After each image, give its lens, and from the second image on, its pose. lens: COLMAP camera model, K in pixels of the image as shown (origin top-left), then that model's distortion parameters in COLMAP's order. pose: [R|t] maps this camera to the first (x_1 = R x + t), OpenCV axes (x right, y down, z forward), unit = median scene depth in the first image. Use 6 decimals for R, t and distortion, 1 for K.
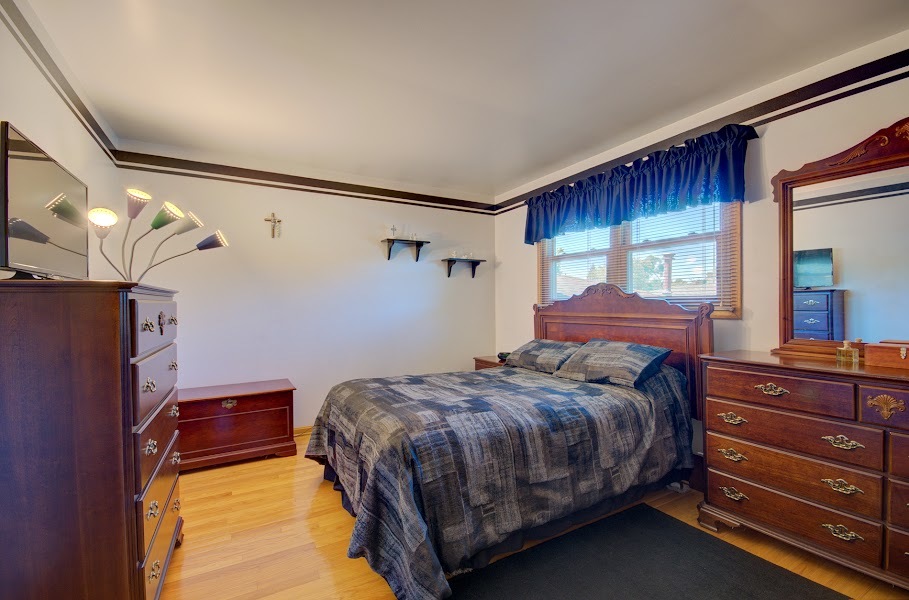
lens RADIAL K [[399.2, 0, 454.5], [0, 399.2, 306.3], [0, 0, 1]] dist [0.004170, -0.011422]
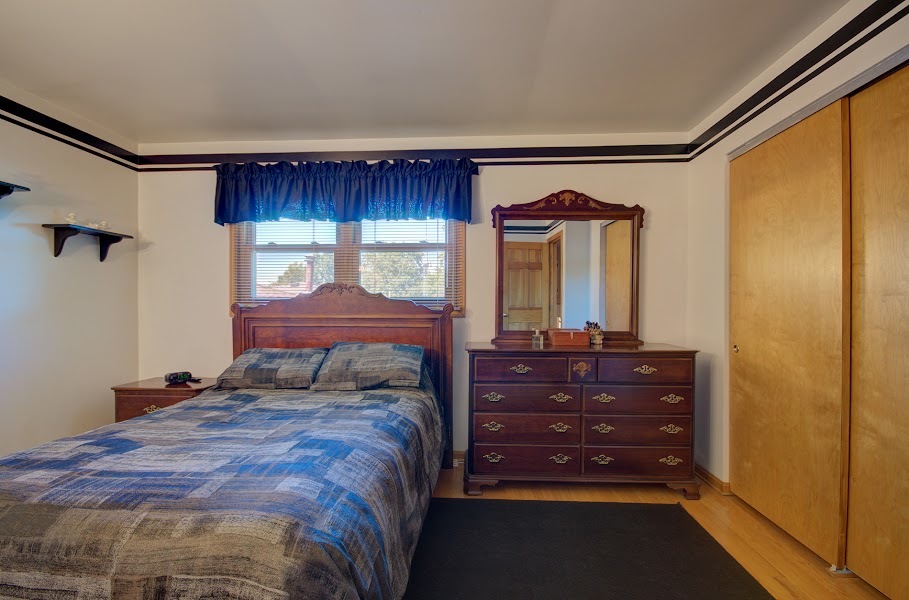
lens RADIAL K [[399.2, 0, 454.5], [0, 399.2, 306.3], [0, 0, 1]] dist [0.004170, -0.011422]
pose [[0.536088, 0.002283, 0.844159, -0.329884], [-0.000748, 0.999997, -0.002230, 0.001600], [-0.844162, 0.000564, 0.536088, 0.347833]]
